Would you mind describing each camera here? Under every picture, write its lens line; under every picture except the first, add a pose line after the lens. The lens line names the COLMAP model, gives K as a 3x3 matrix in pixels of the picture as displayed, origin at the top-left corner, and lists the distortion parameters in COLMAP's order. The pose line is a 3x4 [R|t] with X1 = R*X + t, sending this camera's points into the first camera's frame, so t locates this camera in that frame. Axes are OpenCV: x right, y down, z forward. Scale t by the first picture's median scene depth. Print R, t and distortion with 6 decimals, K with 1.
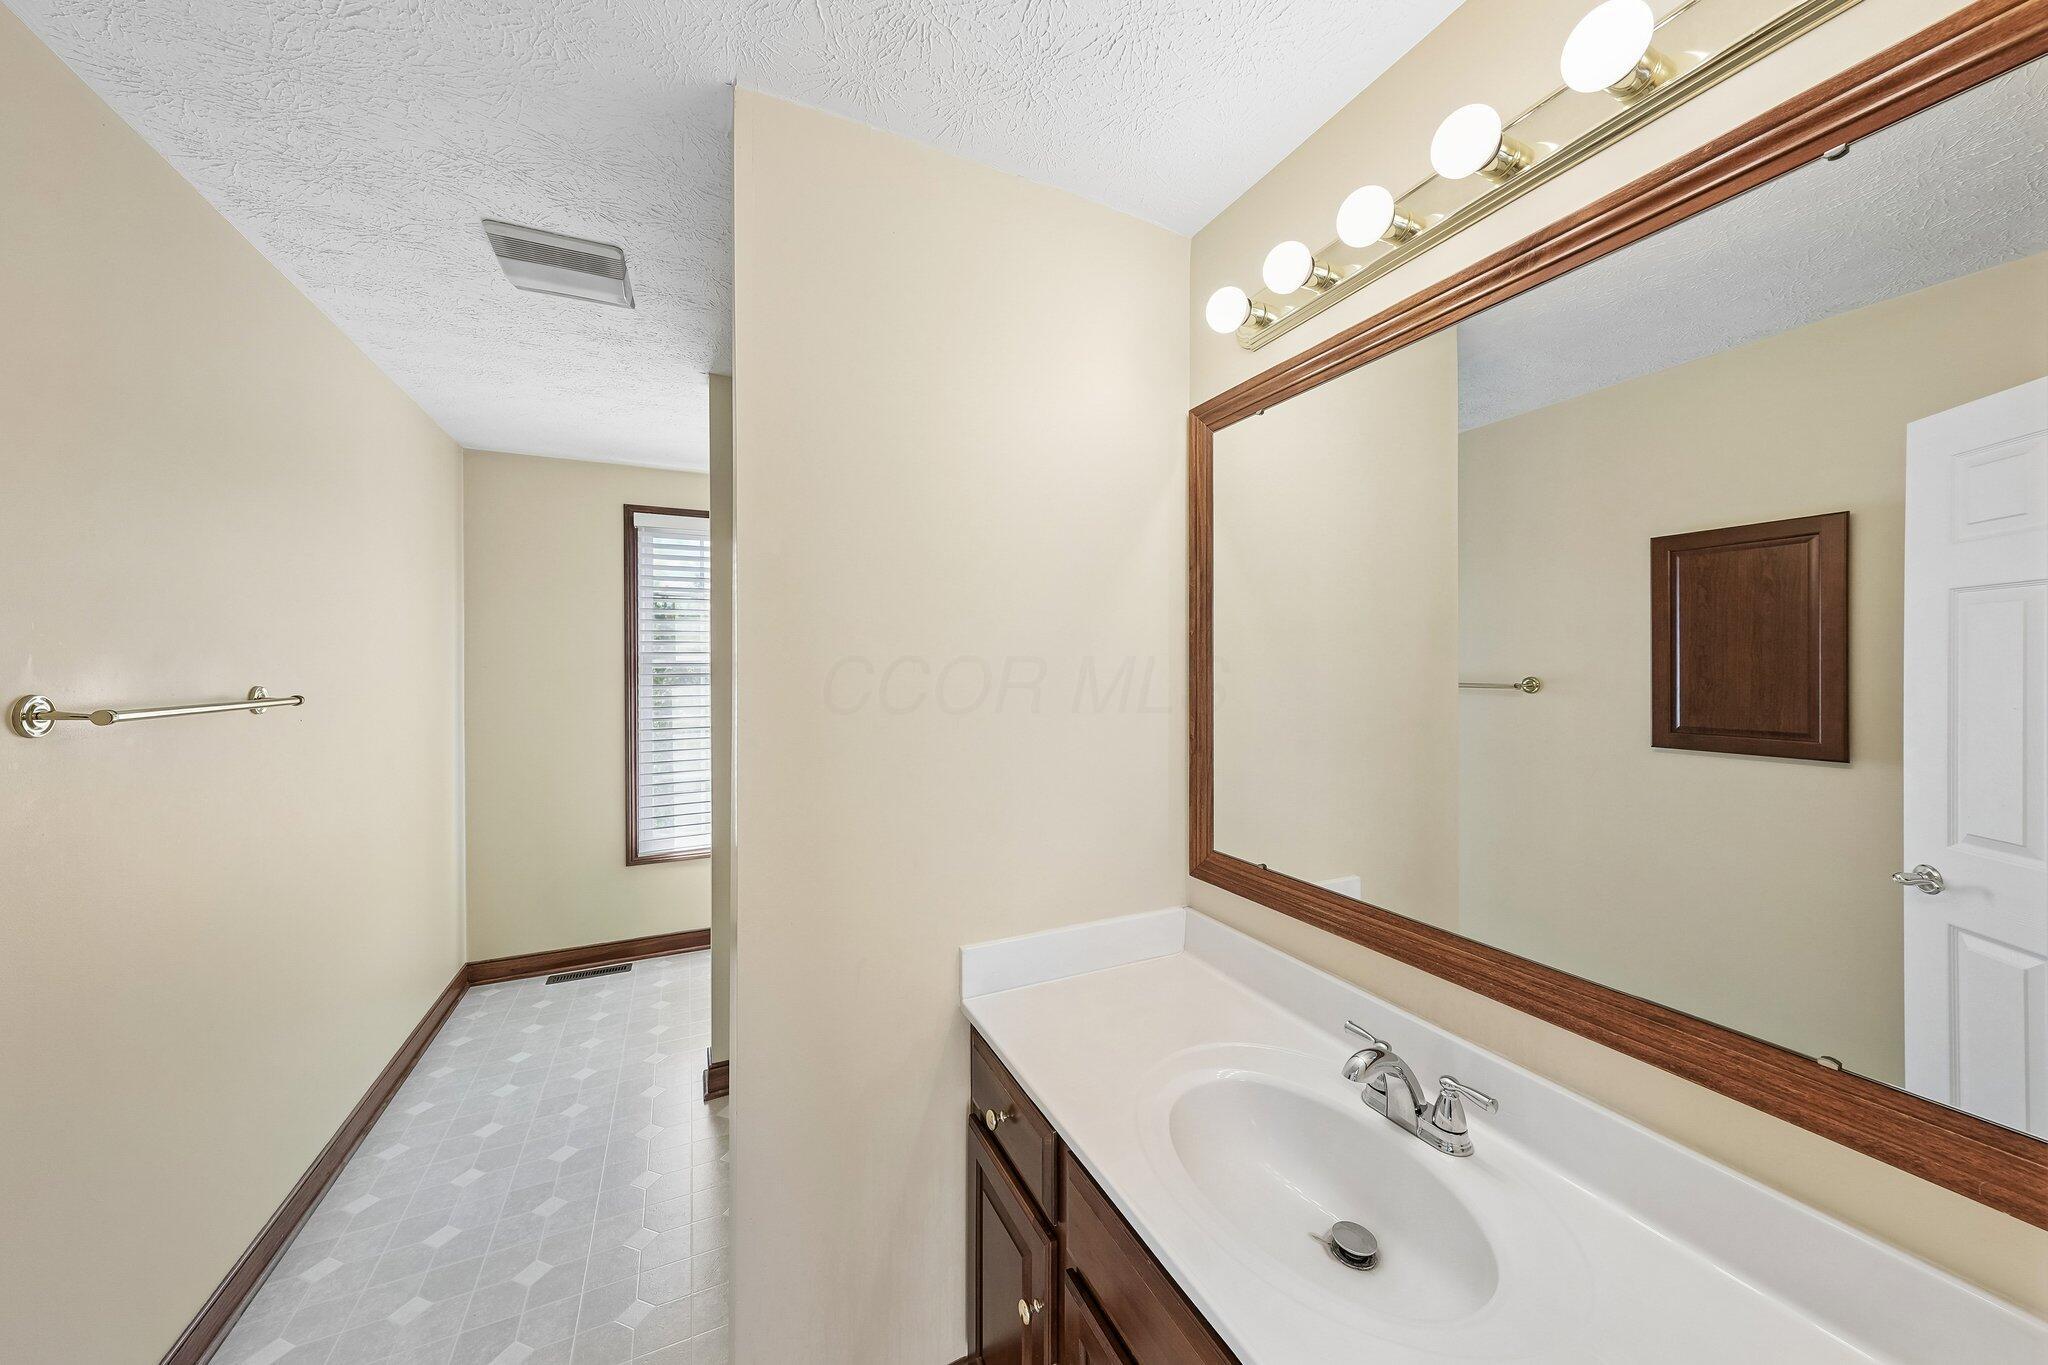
lens RADIAL K [[712.2, 0, 1024.3], [0, 712.2, 663.4], [0, 0, 1]] dist [0.008503, -0.000065]
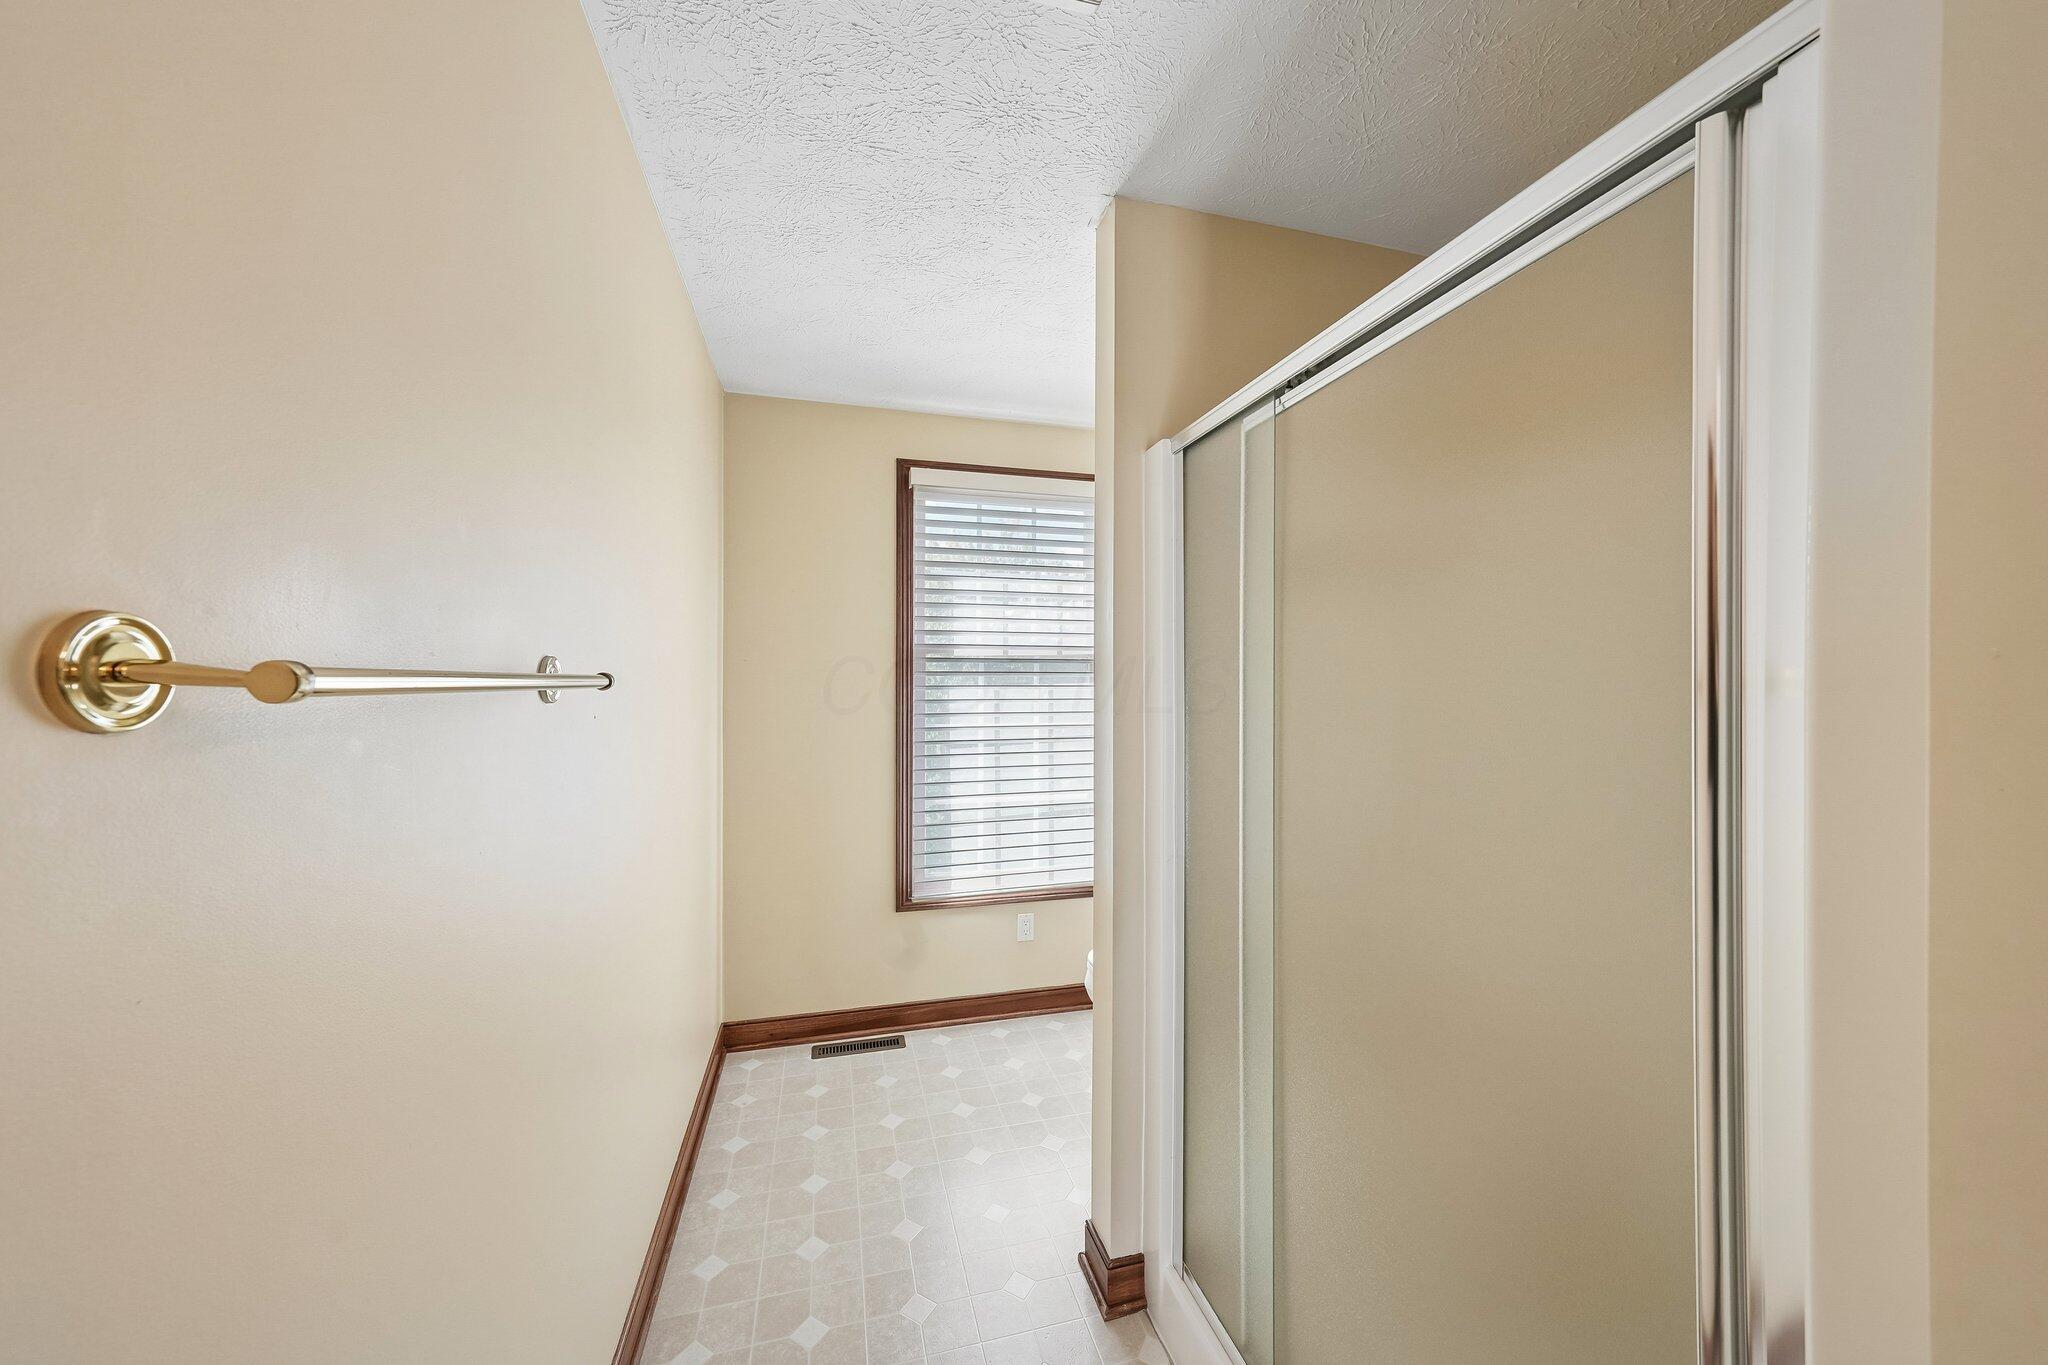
lens RADIAL K [[712.2, 0, 1025.8], [0, 712.2, 681.0], [0, 0, 1]] dist [0.008503, -0.000065]
pose [[0.986122, 0.010156, -0.165709, -0.304592], [-0.010086, 0.999948, 0.001264, 0.025281], [0.165713, 0.000425, 0.986174, 0.254853]]
